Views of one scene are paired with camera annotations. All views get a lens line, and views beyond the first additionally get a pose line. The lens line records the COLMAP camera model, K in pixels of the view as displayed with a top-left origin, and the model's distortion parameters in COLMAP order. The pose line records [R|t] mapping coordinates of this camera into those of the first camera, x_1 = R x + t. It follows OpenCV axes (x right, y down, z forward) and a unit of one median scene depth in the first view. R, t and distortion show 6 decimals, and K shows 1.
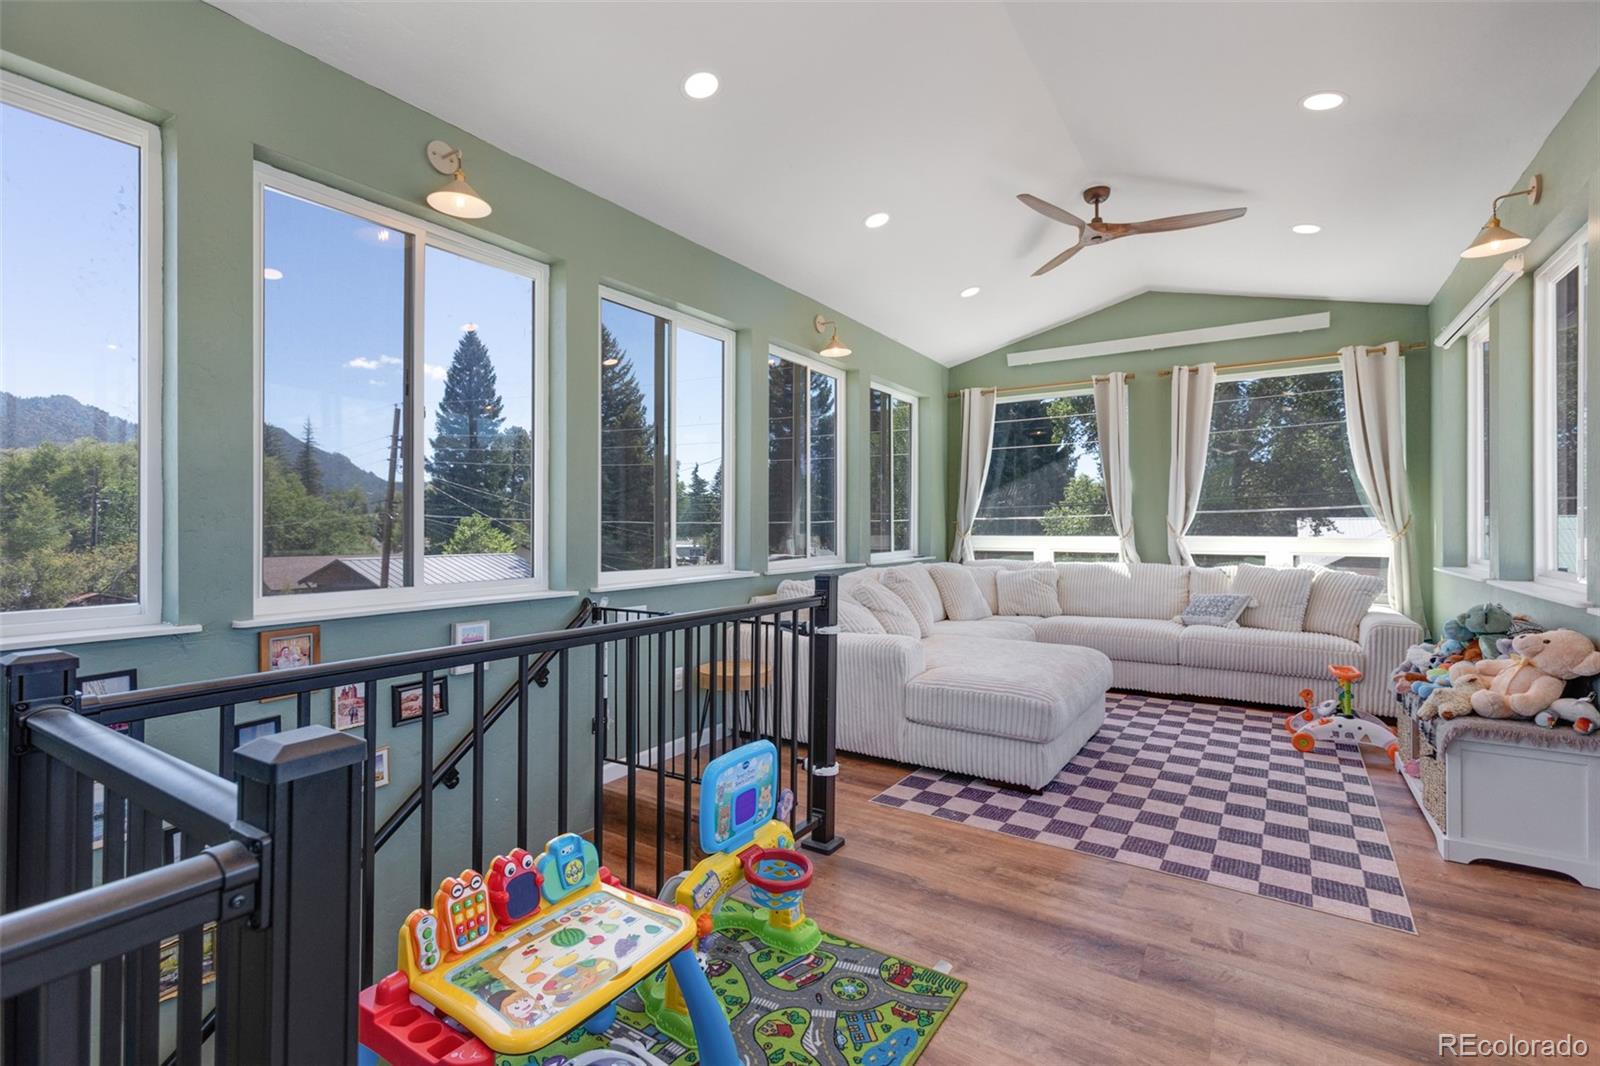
lens RADIAL K [[729.8, 0, 805.7], [0, 729.8, 535.1], [0, 0, 1]] dist [-0.021831, 0.017473]
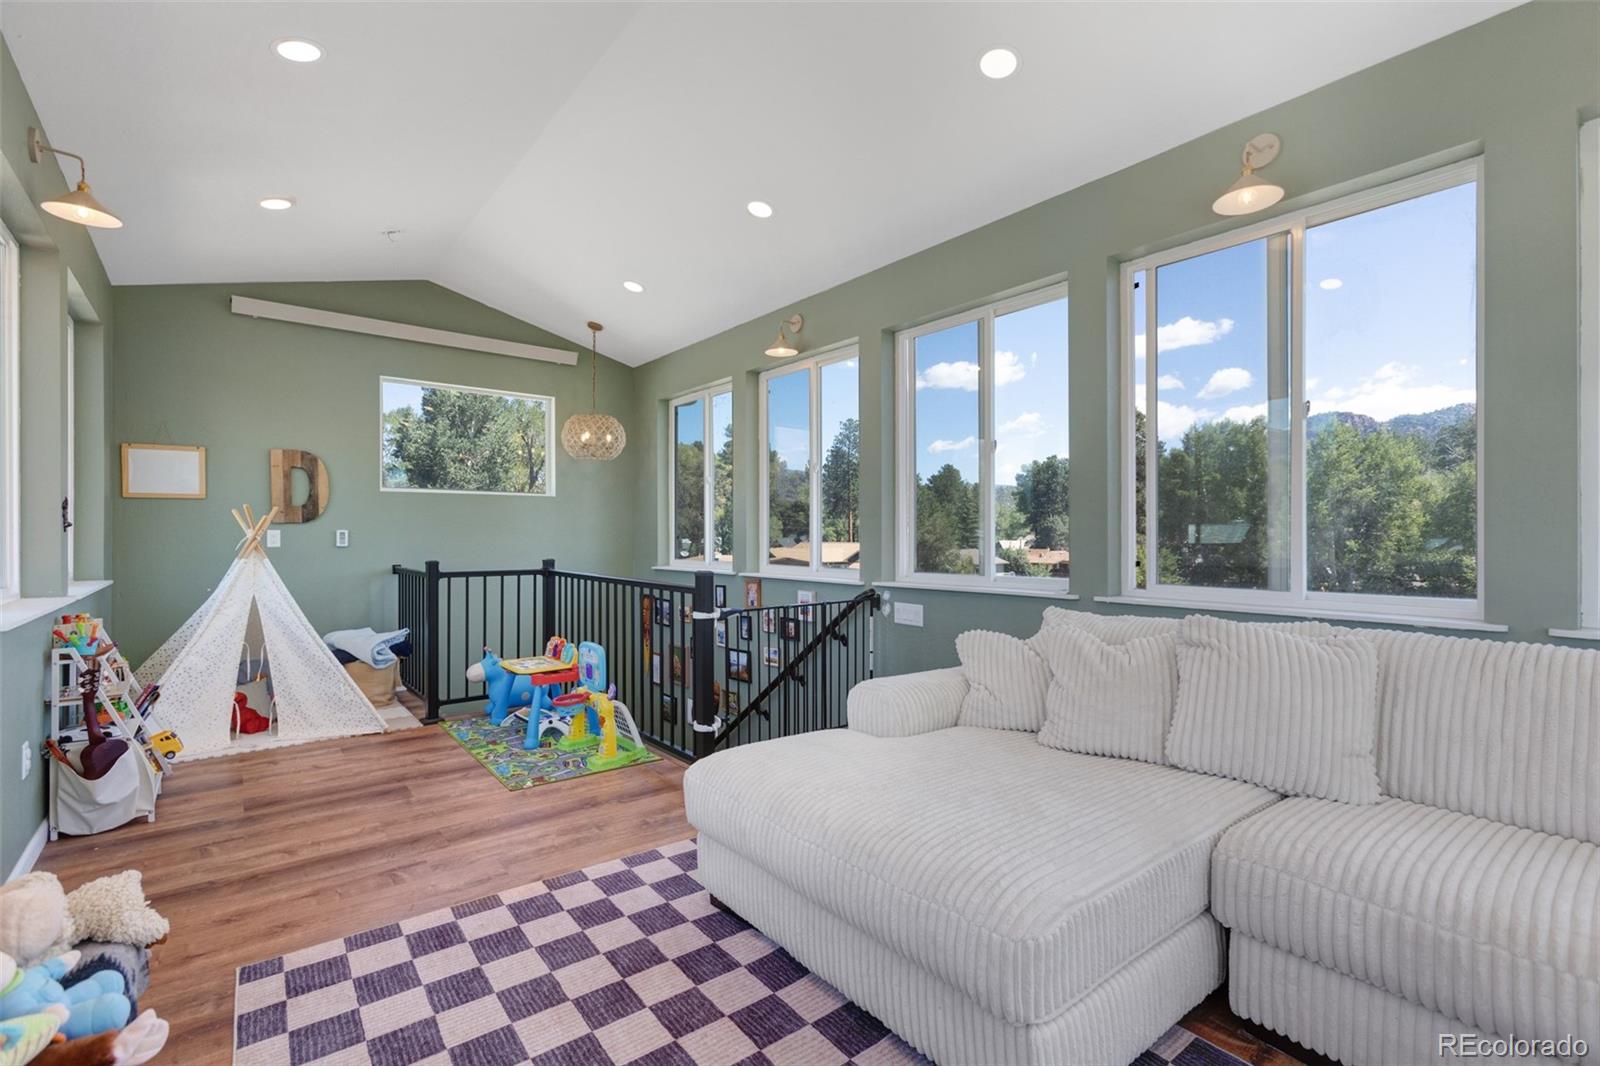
lens RADIAL K [[729.8, 0, 805.7], [0, 729.8, 535.1], [0, 0, 1]] dist [-0.021831, 0.017473]
pose [[-0.319609, 0.005429, -0.947534, 0.879007], [-0.005041, 0.999960, 0.007430, -0.018115], [0.947536, 0.007151, -0.319569, 1.173612]]
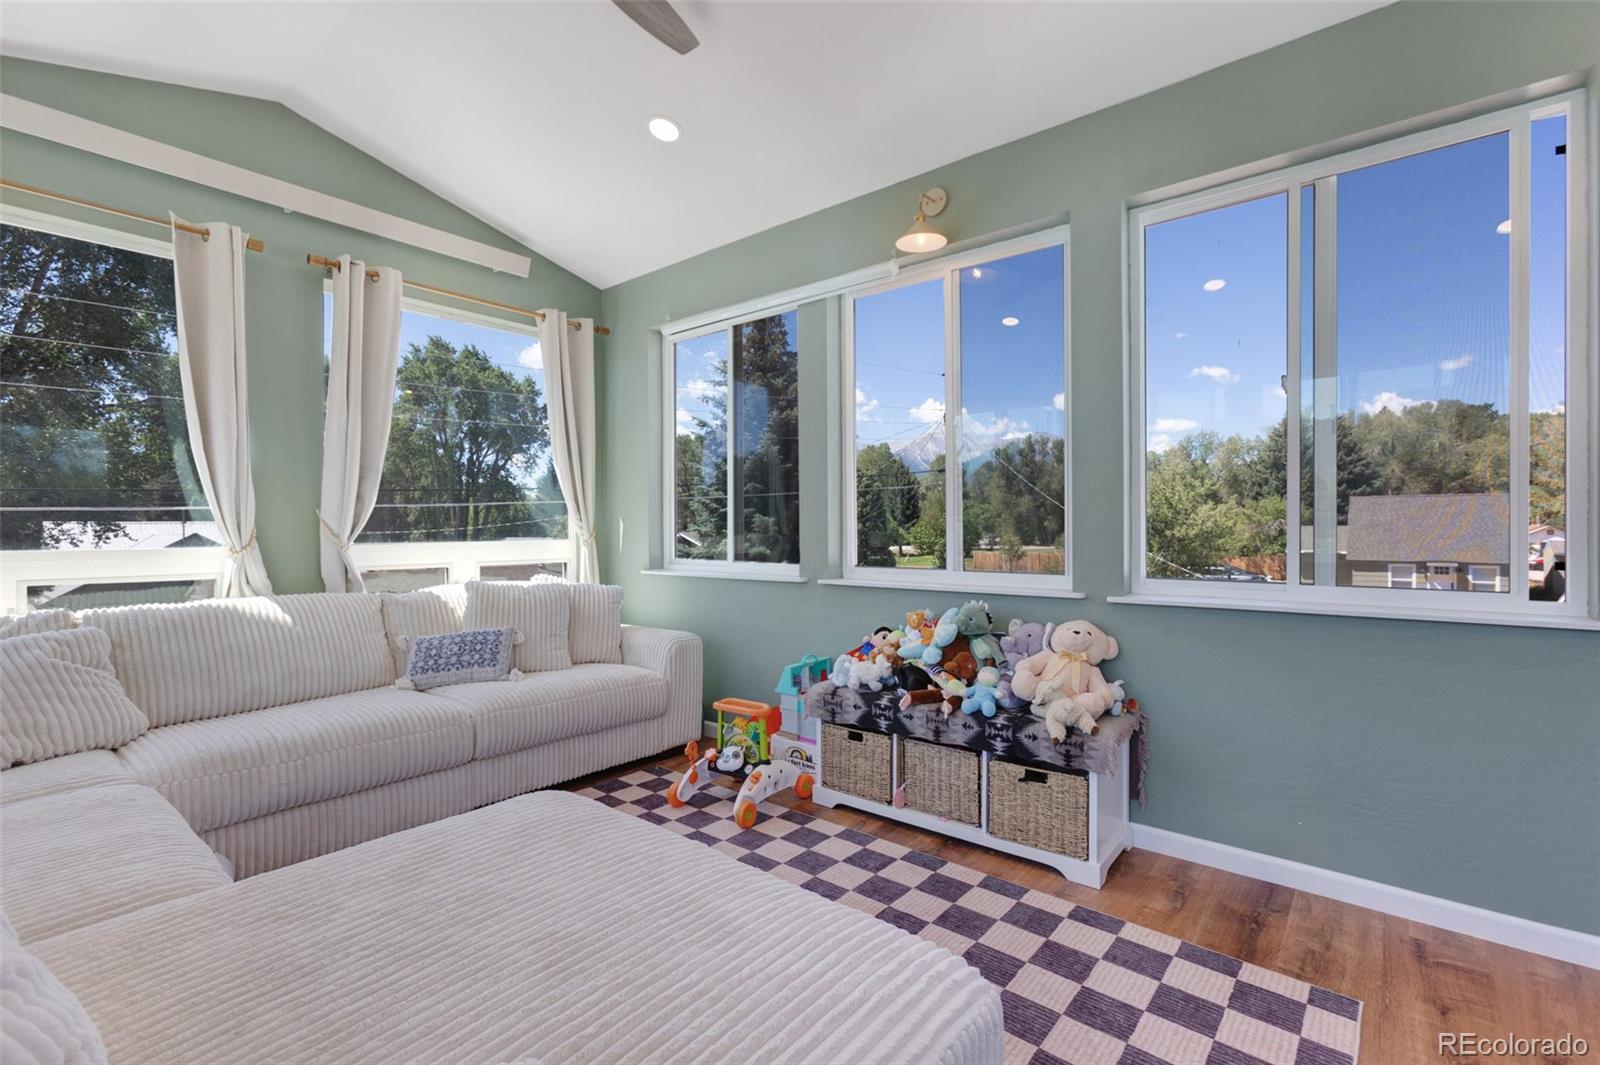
lens RADIAL K [[729.8, 0, 805.7], [0, 729.8, 534.6], [0, 0, 1]] dist [-0.021831, 0.017473]
pose [[0.128002, -0.002921, 0.991770, -0.047727], [0.012512, 0.999921, 0.001330, -0.002831], [-0.991695, 0.012239, 0.128029, 0.892610]]
